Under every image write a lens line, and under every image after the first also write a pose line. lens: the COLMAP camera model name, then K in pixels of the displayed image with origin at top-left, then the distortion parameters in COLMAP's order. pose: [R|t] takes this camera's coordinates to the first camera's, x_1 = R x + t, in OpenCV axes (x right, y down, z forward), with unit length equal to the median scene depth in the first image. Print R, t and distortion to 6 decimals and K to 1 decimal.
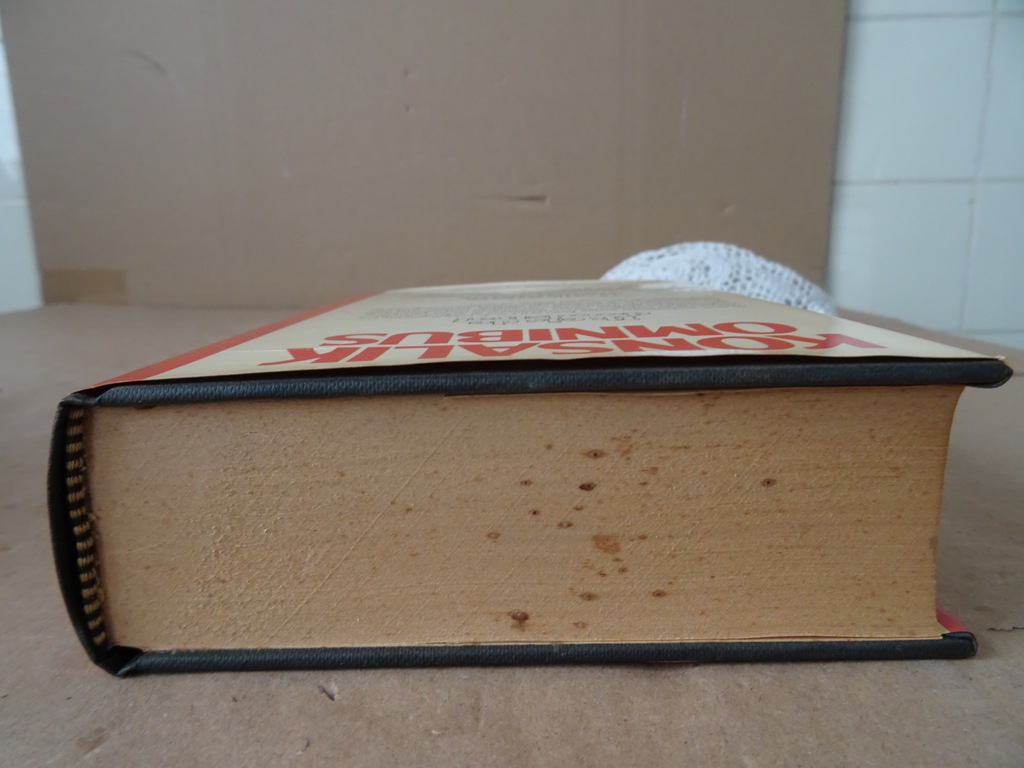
lens RADIAL K [[722.4, 0, 510.0], [0, 722.4, 379.0], [0, 0, 1]] dist [0.023096, -0.038208]
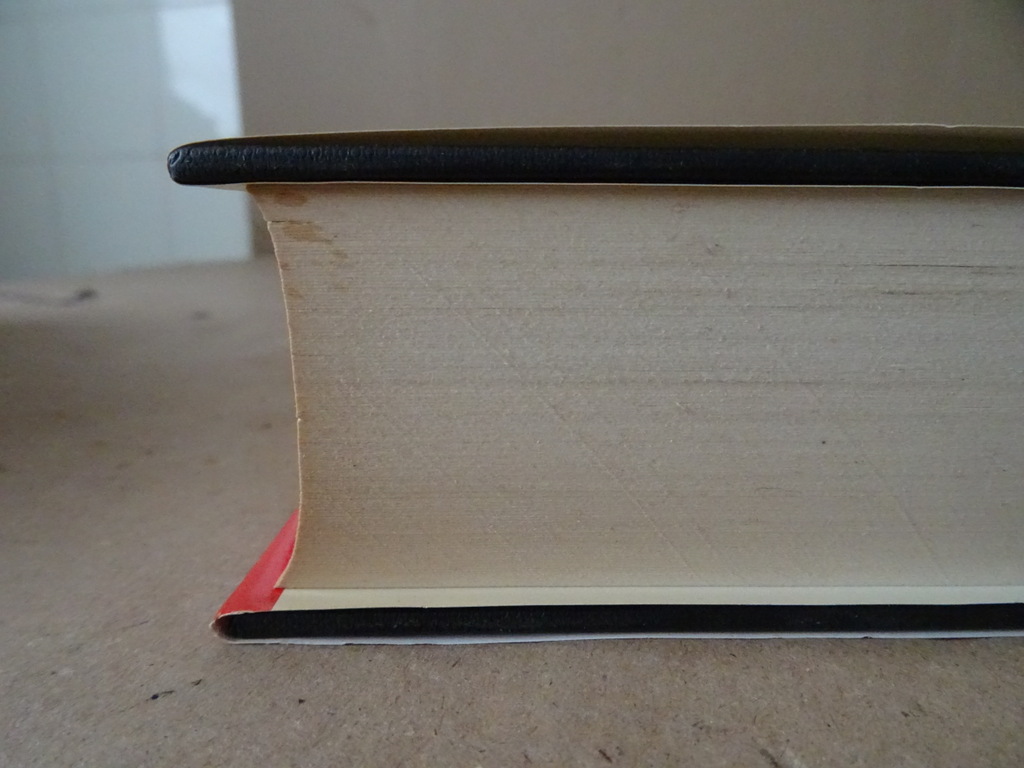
lens RADIAL K [[722.4, 0, 516.5], [0, 722.4, 375.6], [0, 0, 1]] dist [0.023096, -0.038208]
pose [[0.975899, 0.061066, -0.209504, -0.088244], [-0.059381, 0.998133, 0.014331, 0.043989], [0.209988, -0.001545, 0.977703, 0.124406]]
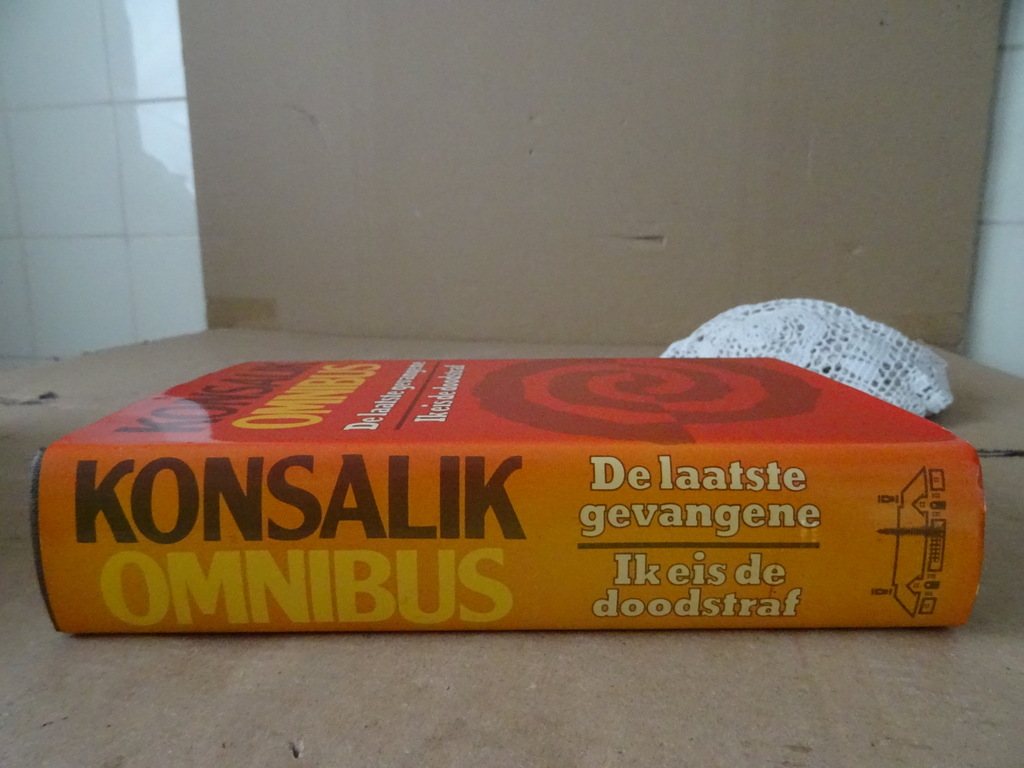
lens RADIAL K [[722.4, 0, 515.9], [0, 722.4, 378.5], [0, 0, 1]] dist [0.023096, -0.038208]
pose [[0.980753, 0.042904, -0.190480, 0.081095], [-0.046809, 0.998775, -0.016051, -0.047912], [0.189558, 0.024658, 0.981560, -0.035182]]
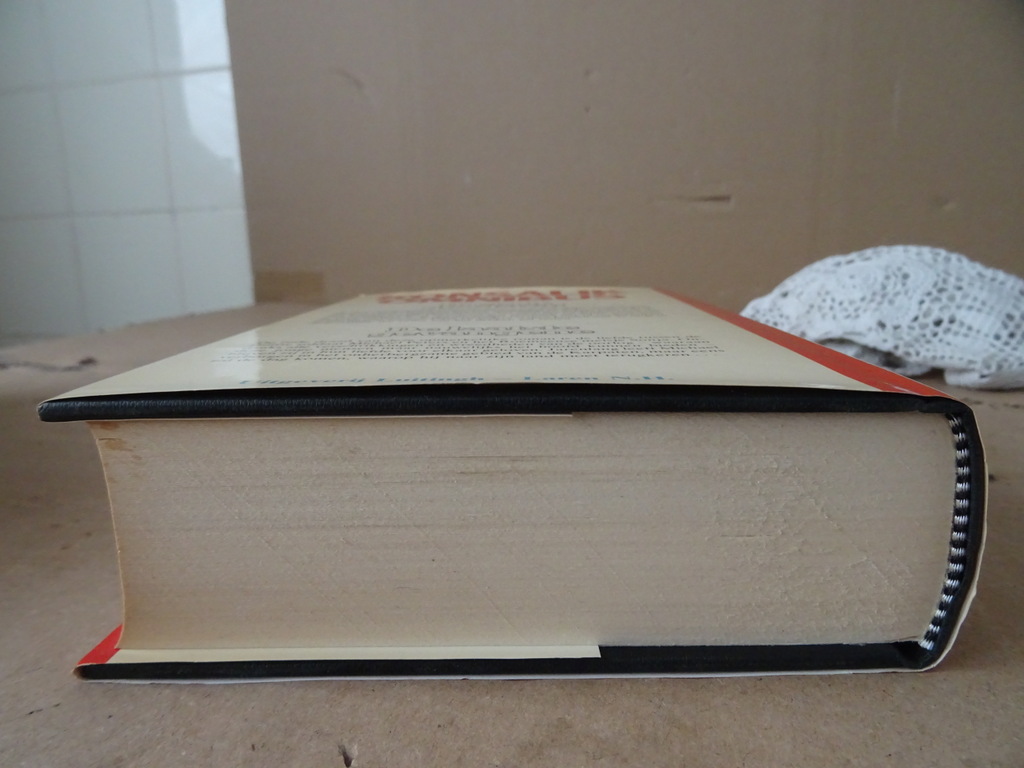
lens RADIAL K [[722.4, 0, 513.5], [0, 722.4, 375.5], [0, 0, 1]] dist [0.023096, -0.038208]
pose [[0.966776, 0.040372, -0.252417, 0.041260], [-0.041946, 0.999120, -0.000854, -0.013060], [0.252160, 0.011414, 0.967618, 0.043440]]
